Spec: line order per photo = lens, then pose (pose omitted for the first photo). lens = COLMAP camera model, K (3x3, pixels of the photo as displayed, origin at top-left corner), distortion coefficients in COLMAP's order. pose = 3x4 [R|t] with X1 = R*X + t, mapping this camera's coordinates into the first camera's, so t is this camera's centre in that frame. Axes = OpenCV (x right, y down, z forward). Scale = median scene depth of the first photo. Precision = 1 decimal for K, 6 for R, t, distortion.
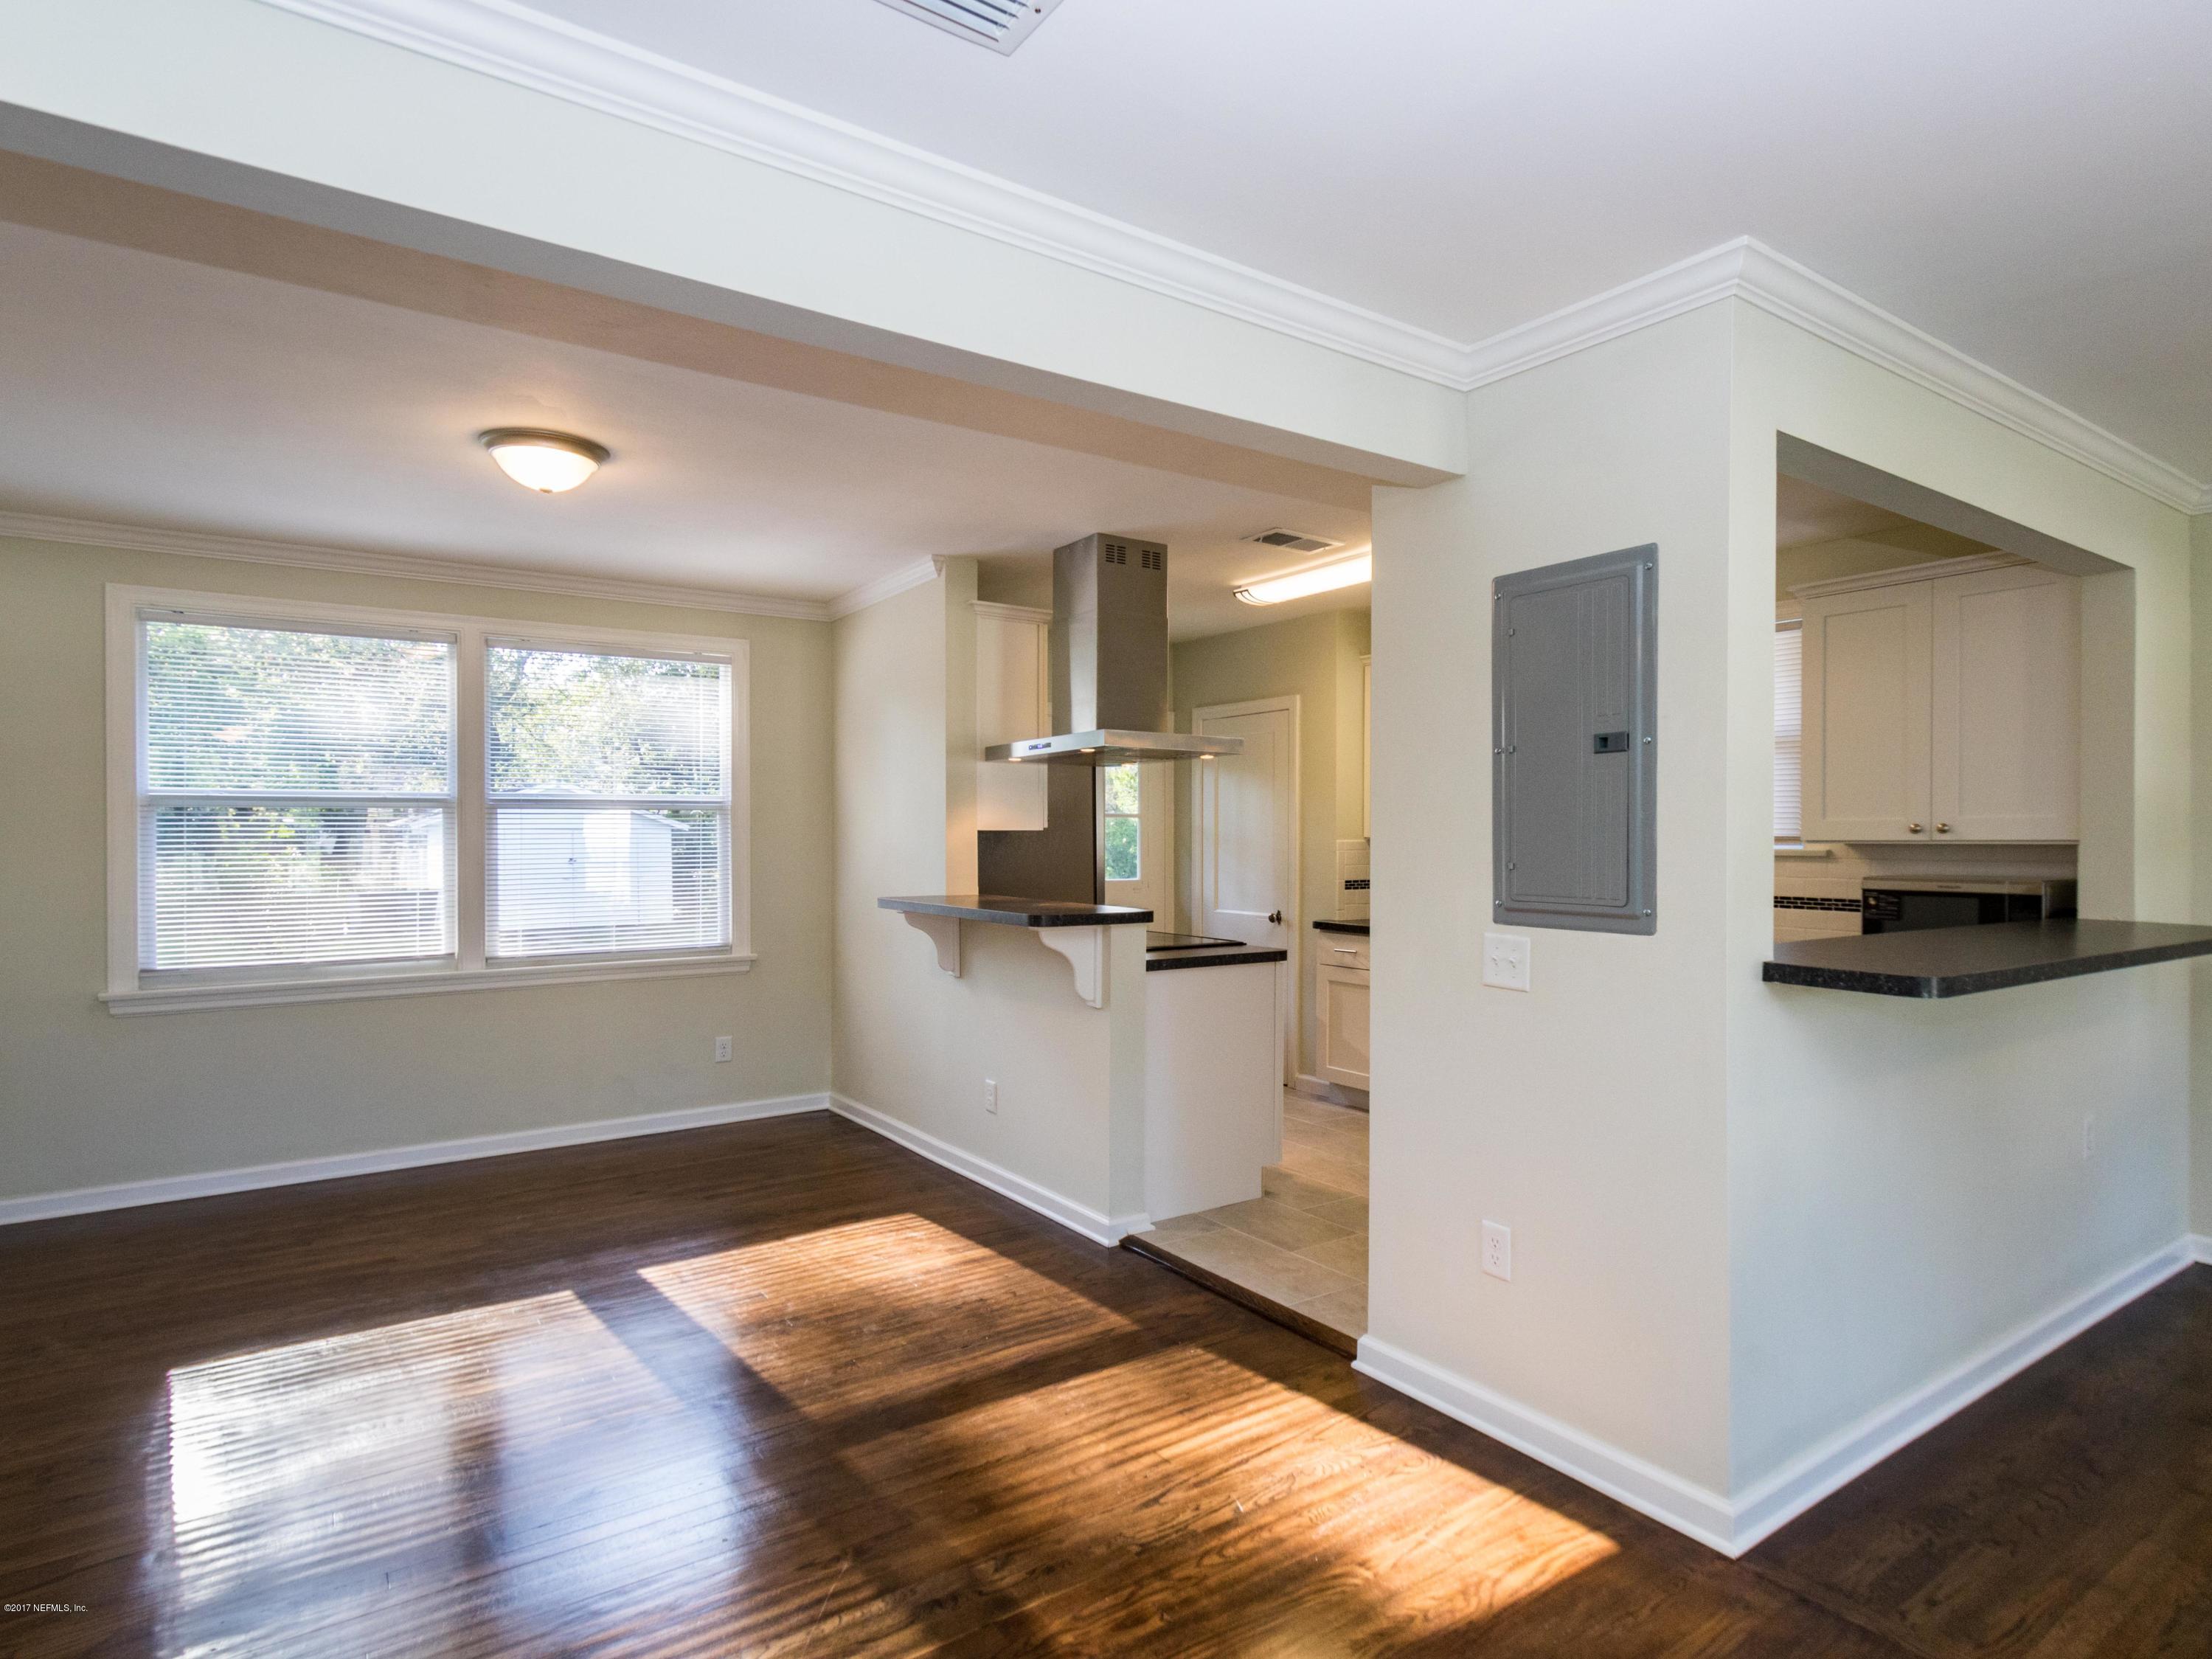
lens RADIAL K [[1169.6, 0, 1083.8], [0, 1169.6, 840.8], [0, 0, 1]] dist [0.017444, -0.003459]
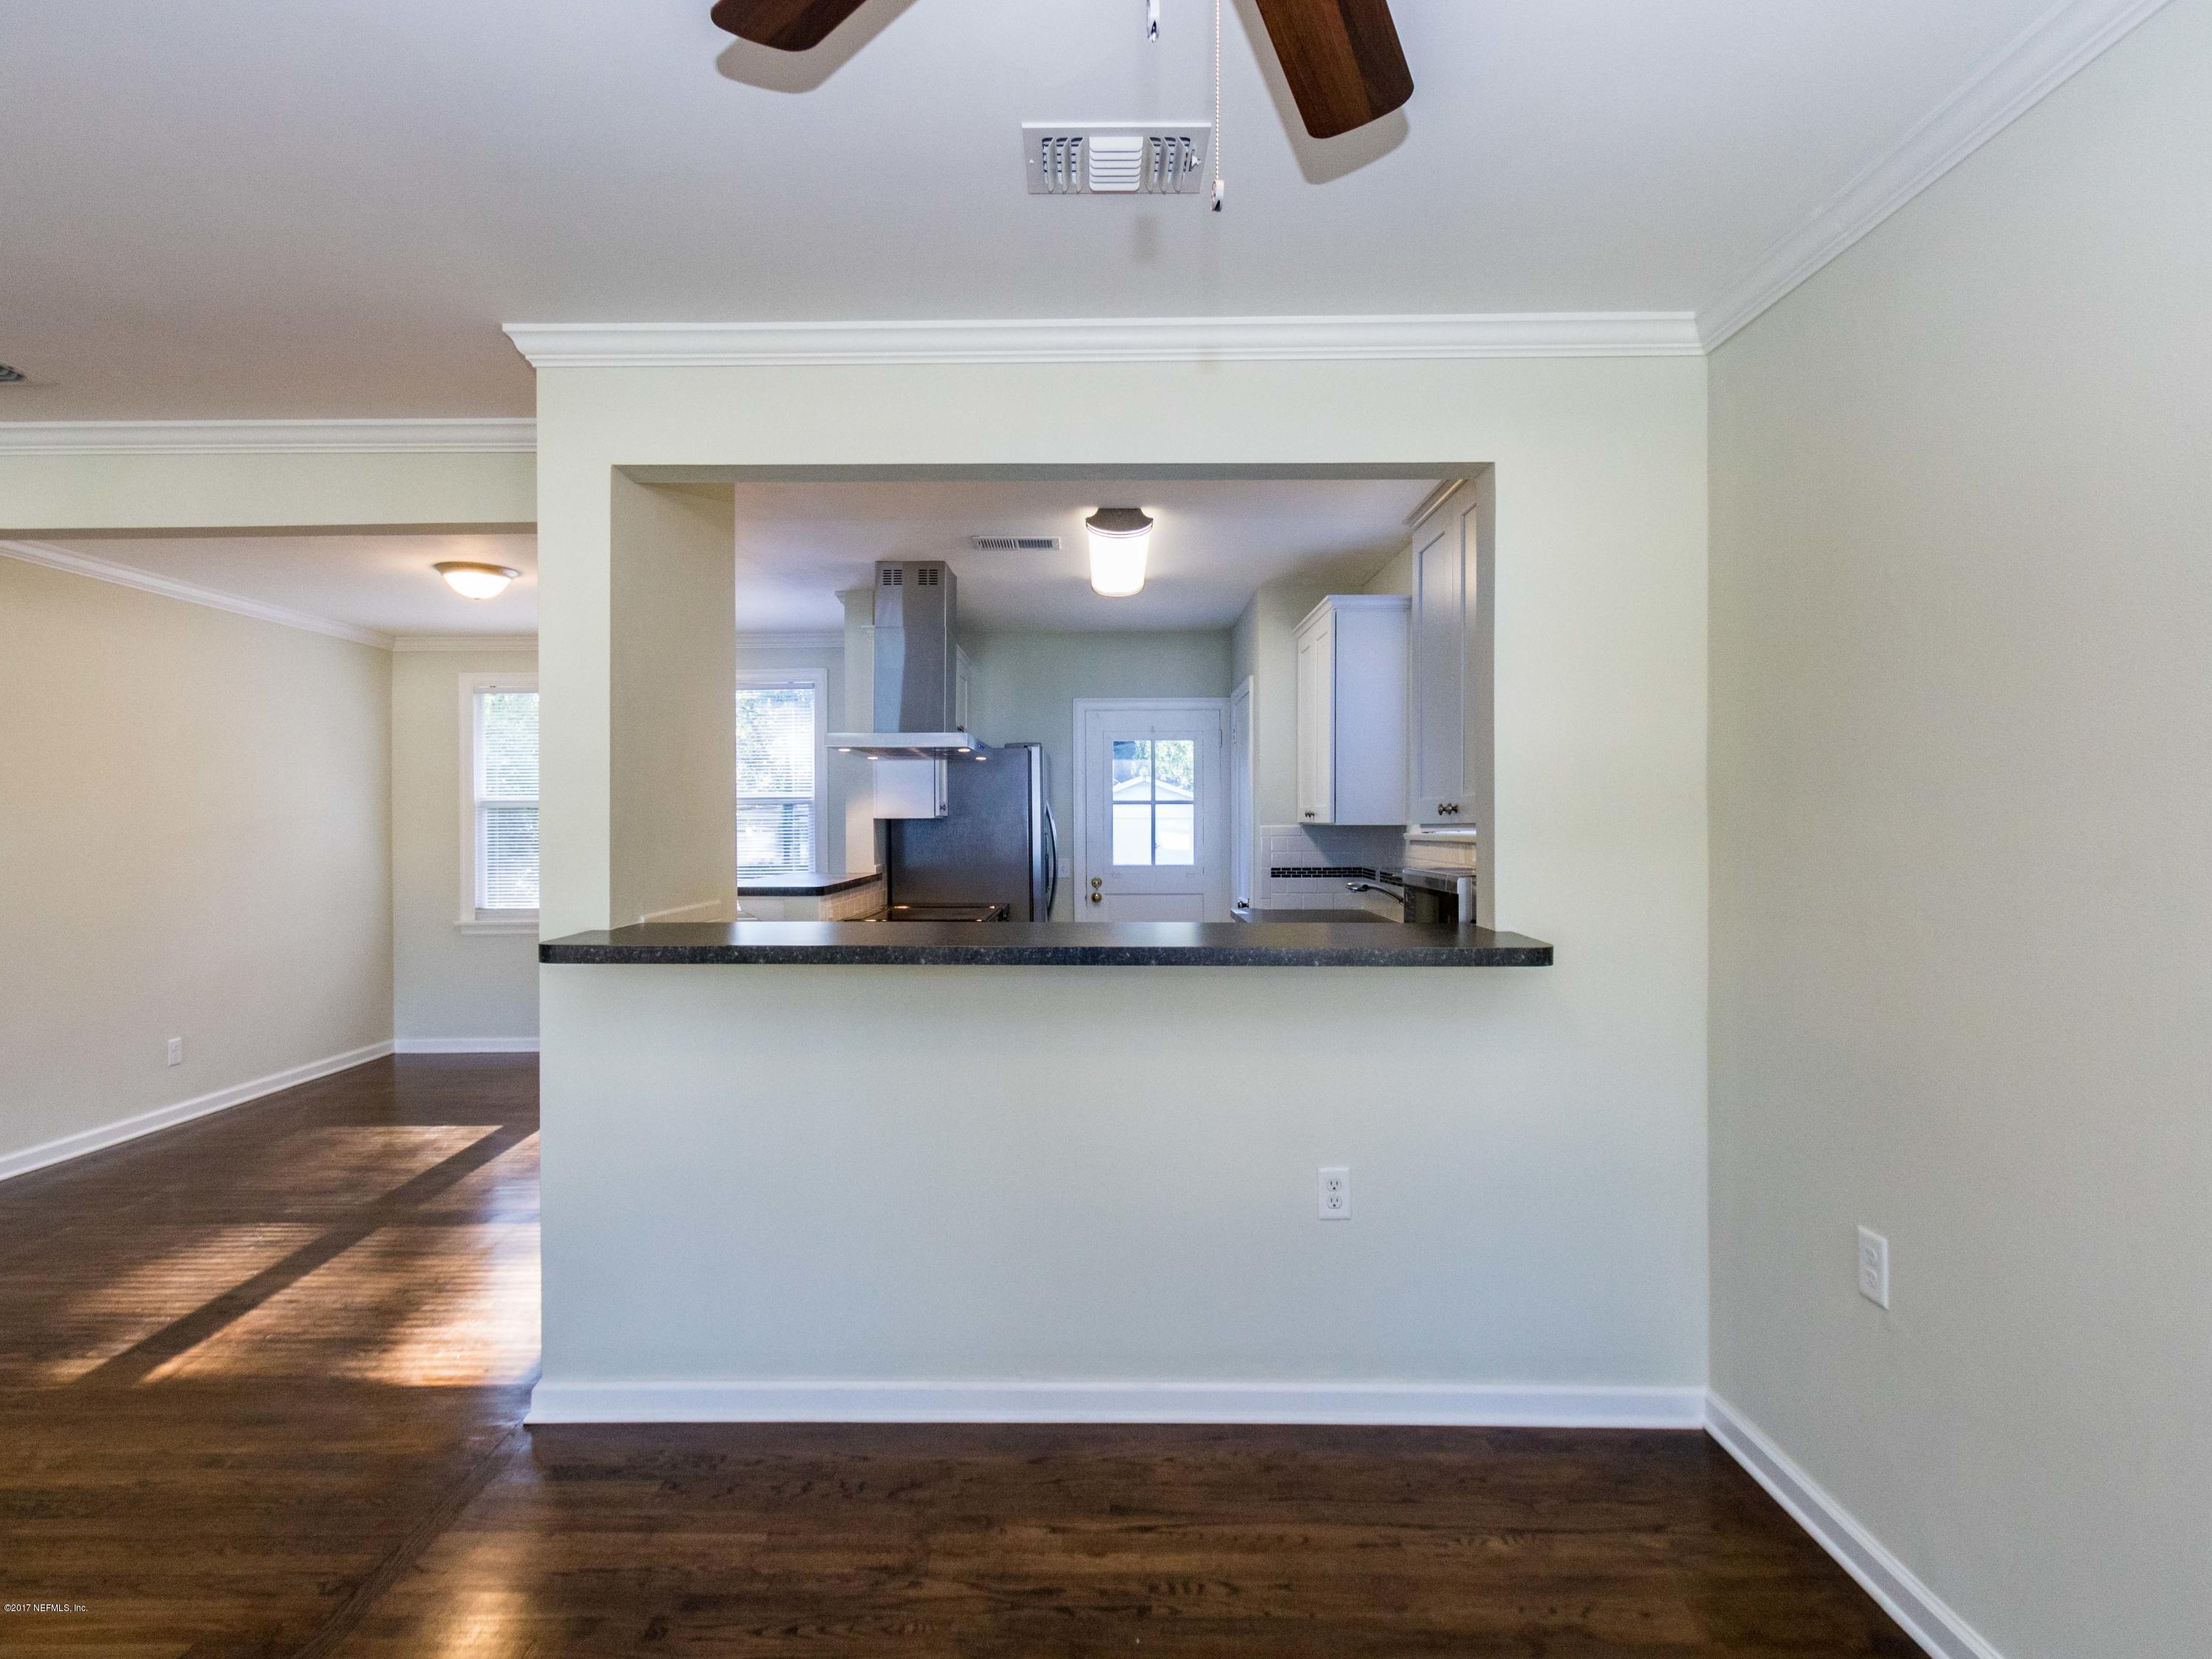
lens RADIAL K [[1169.6, 0, 1079.4], [0, 1169.6, 841.1], [0, 0, 1]] dist [0.017444, -0.003459]
pose [[0.820807, 0.003197, -0.571196, 0.813259], [0.001619, 0.999967, 0.007923, 0.005059], [0.571203, -0.007428, 0.820775, 0.152229]]
